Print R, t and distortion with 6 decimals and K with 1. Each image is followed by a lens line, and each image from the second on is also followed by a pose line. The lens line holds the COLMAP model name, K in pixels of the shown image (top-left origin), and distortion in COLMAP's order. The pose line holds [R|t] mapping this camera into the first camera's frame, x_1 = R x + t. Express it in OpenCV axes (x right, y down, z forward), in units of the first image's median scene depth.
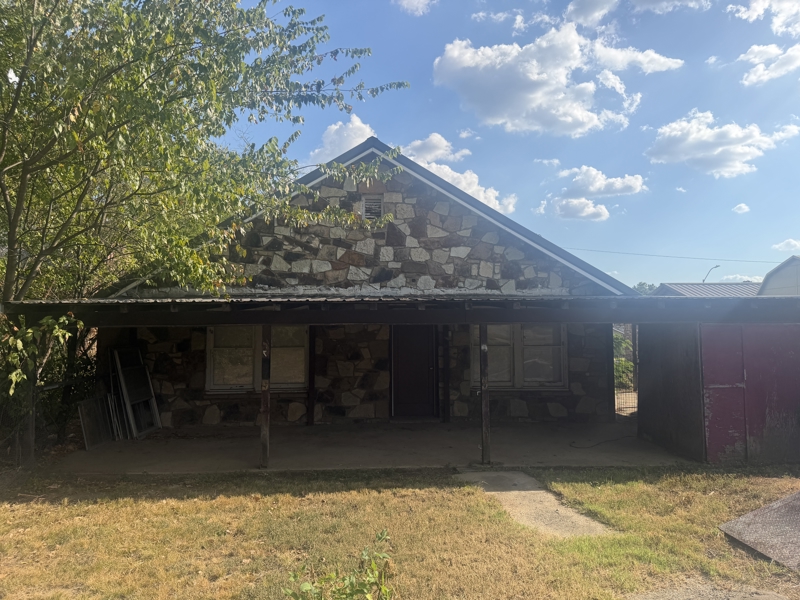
lens RADIAL K [[558.4, 0, 396.1], [0, 558.4, 296.2], [0, 0, 1]] dist [-0.004520, -0.009343]
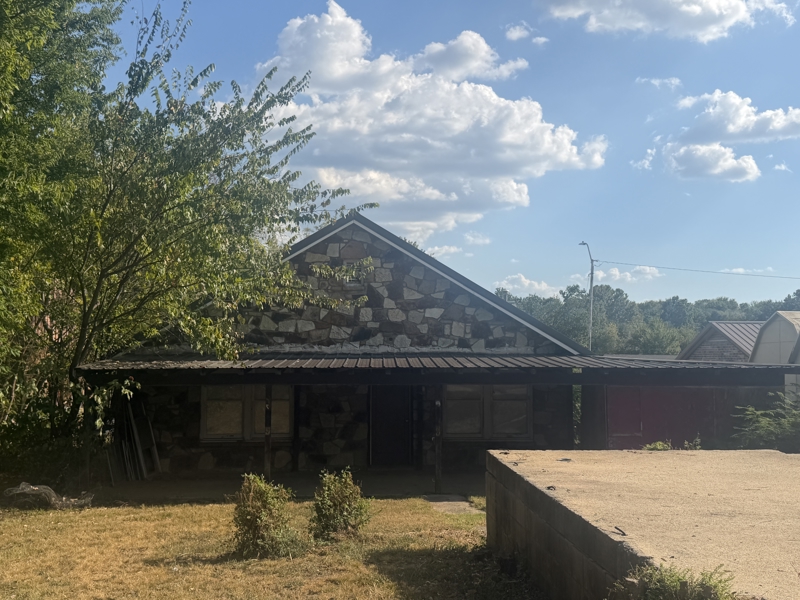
lens RADIAL K [[958.2, 0, 402.7], [0, 958.2, 302.4], [0, 0, 1]] dist [0.060978, 0.000000]
pose [[0.999975, 0.007057, 0.000719, 0.052917], [-0.007055, 0.999973, -0.001817, -0.096272], [-0.000732, 0.001812, 0.999998, -0.859663]]
